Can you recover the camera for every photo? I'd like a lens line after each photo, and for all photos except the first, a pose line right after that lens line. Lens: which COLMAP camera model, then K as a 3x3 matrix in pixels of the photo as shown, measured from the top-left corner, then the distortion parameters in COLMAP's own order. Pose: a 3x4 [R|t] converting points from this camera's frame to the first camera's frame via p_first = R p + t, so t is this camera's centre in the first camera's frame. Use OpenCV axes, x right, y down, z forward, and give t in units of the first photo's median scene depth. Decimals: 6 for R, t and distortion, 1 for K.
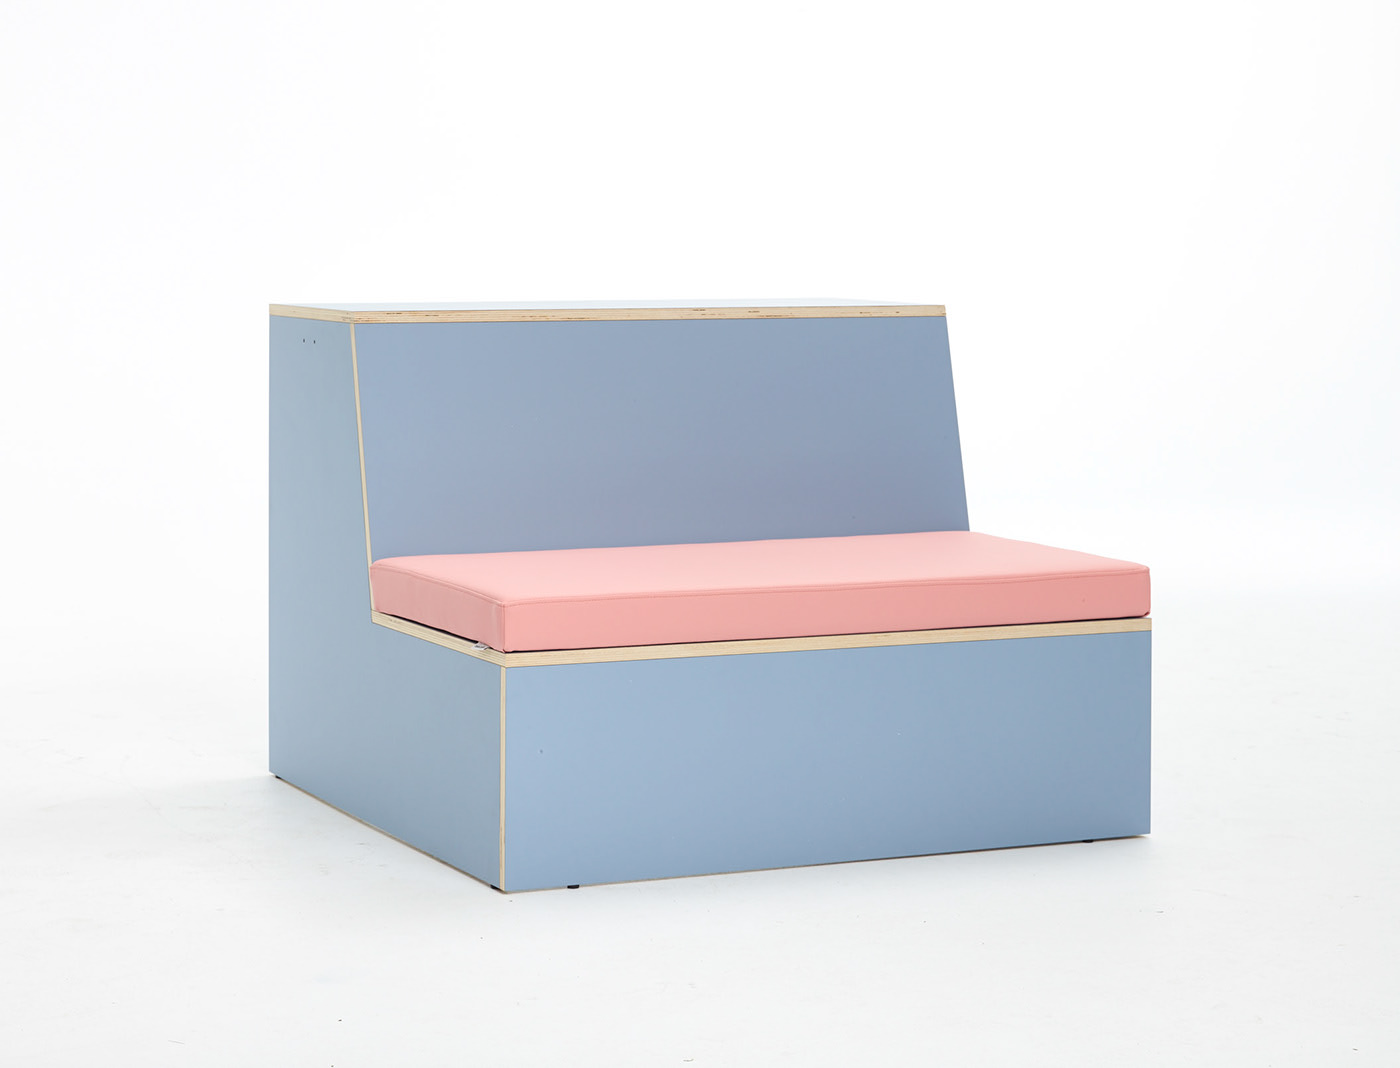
lens RADIAL K [[3458.1, 0, 700.0], [0, 3458.1, 534.0], [0, 0, 1]] dist [-0.001270, 0.048714]
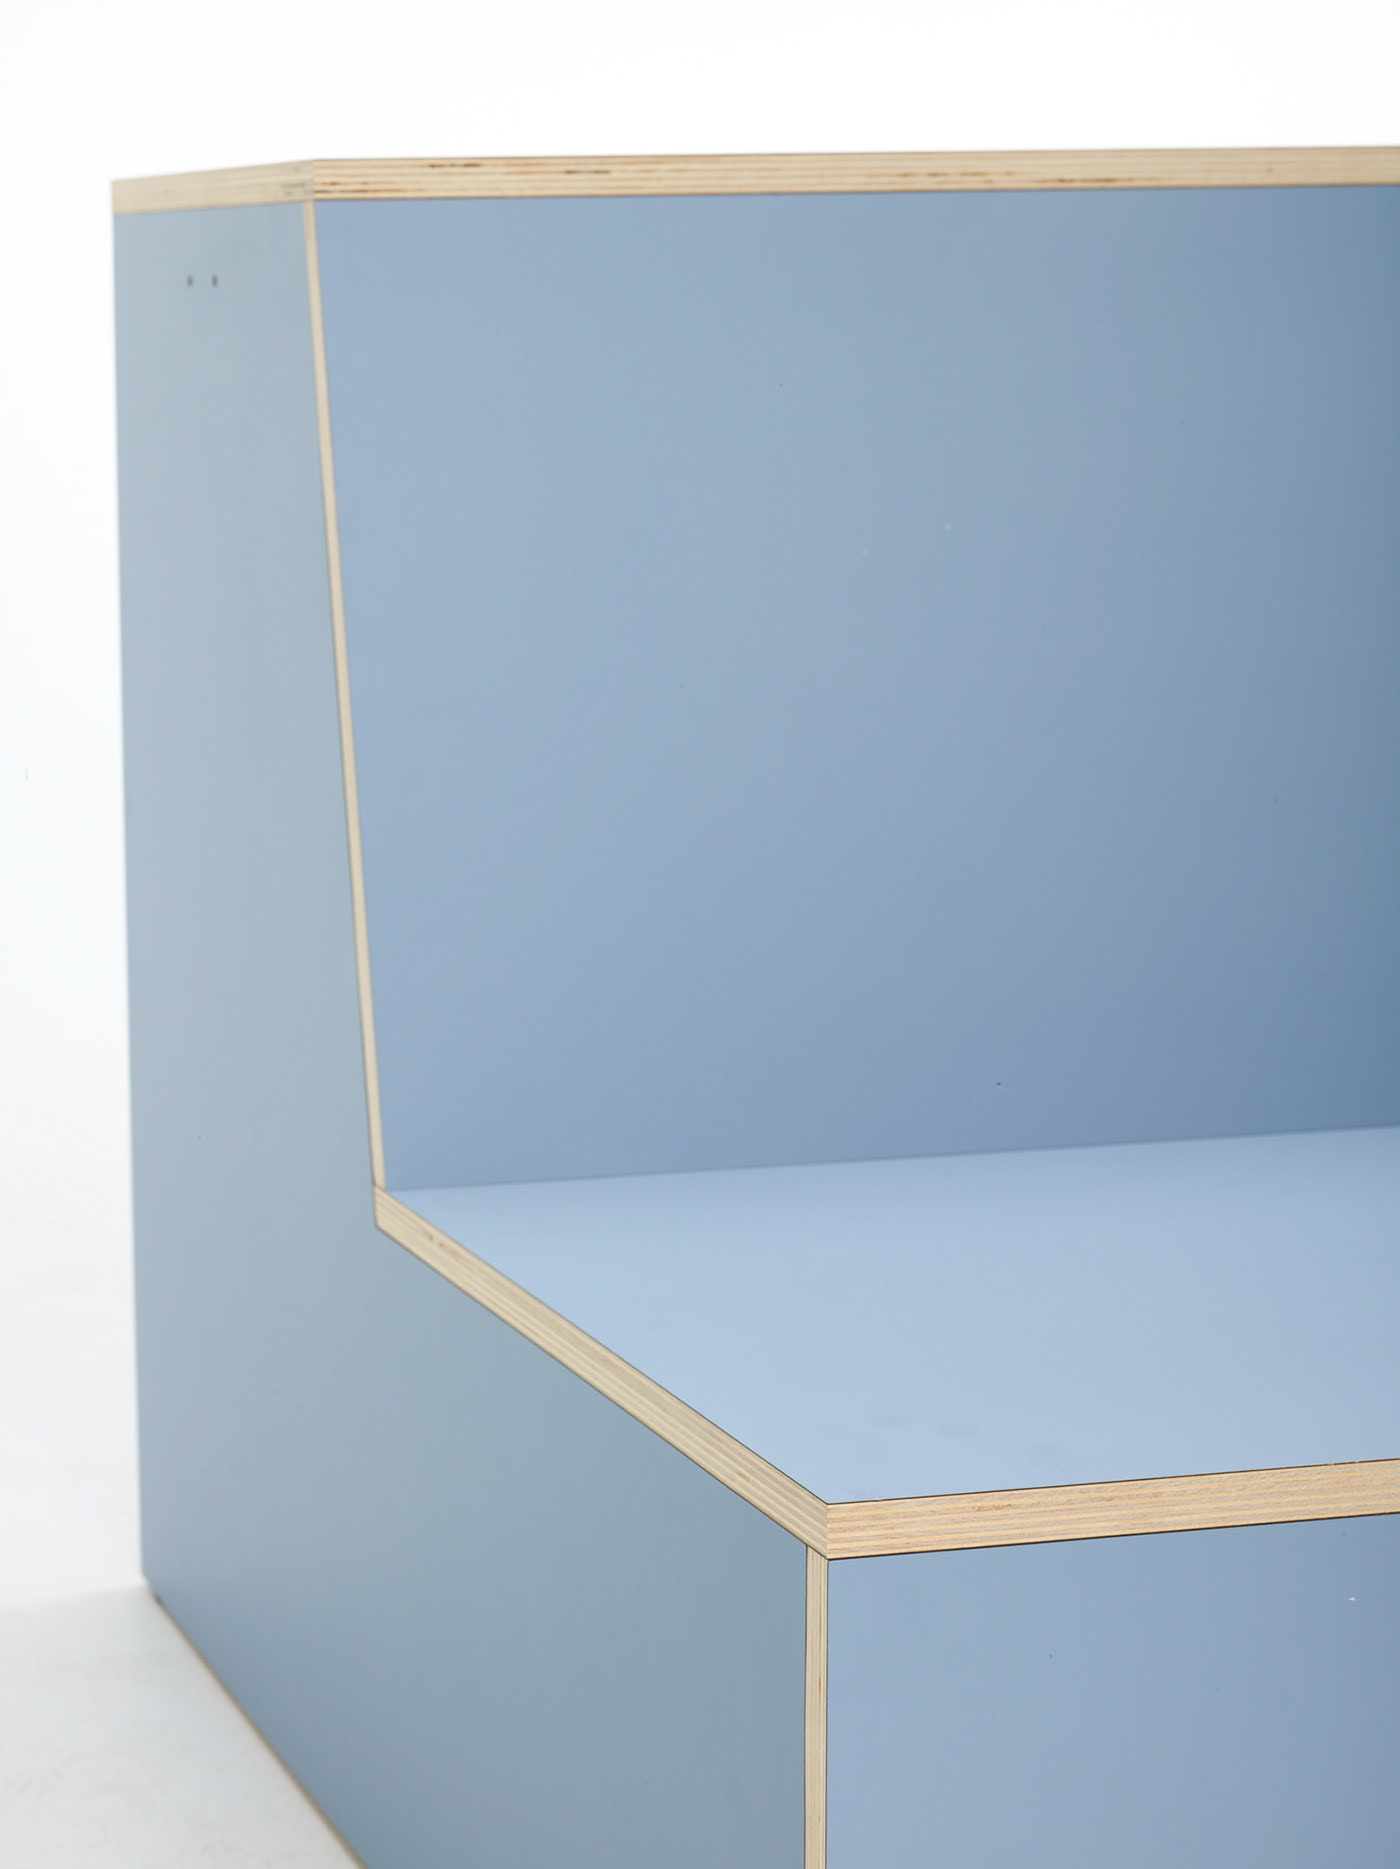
lens RADIAL K [[6293.2, 0, 700.0], [0, 6293.2, 934.5], [0, 0, 1]] dist [-0.000020, -0.177060]
pose [[0.996020, -0.004979, -0.088987, -0.021821], [0.007142, 0.999686, 0.024000, -0.012214], [0.088840, -0.024540, 0.995744, 0.476404]]
